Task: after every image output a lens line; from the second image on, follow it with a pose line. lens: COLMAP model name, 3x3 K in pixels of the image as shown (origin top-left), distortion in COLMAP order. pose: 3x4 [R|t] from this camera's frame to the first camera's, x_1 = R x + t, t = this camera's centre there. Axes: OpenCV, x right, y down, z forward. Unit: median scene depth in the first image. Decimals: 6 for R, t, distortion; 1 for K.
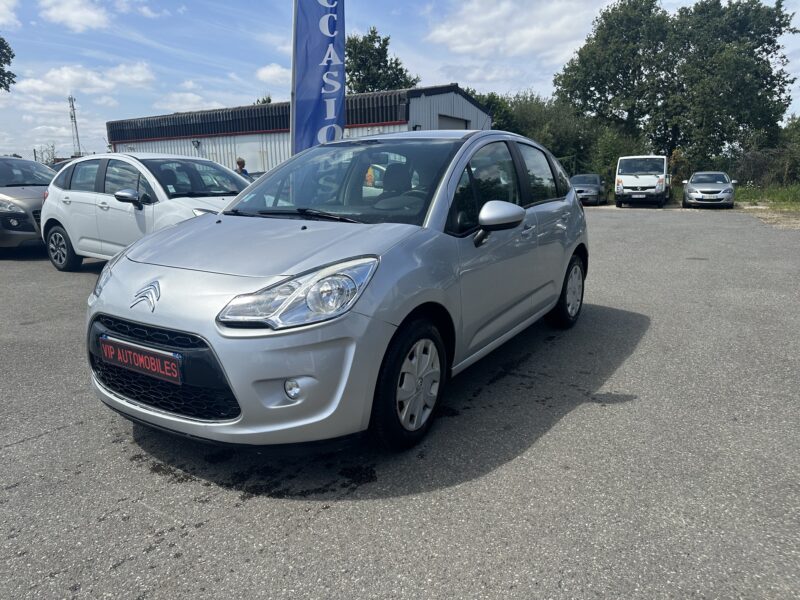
lens RADIAL K [[564.6, 0, 423.5], [0, 564.6, 304.7], [0, 0, 1]] dist [0.042549, -0.050627]
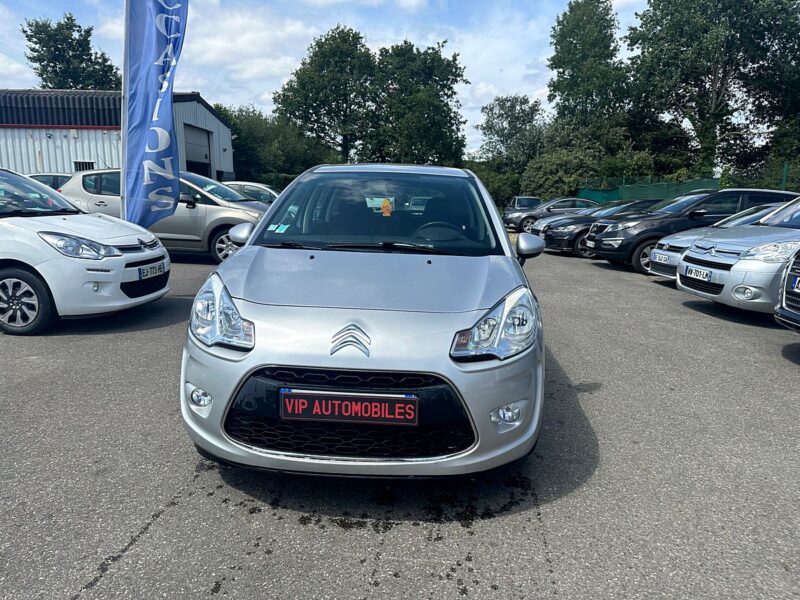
lens RADIAL K [[564.6, 0, 405.6], [0, 564.6, 305.0], [0, 0, 1]] dist [0.042549, -0.050627]
pose [[0.866149, -0.064591, 0.495594, -0.103334], [0.075222, 0.997166, -0.001504, -0.007656], [-0.494093, 0.038583, 0.868553, 0.016599]]
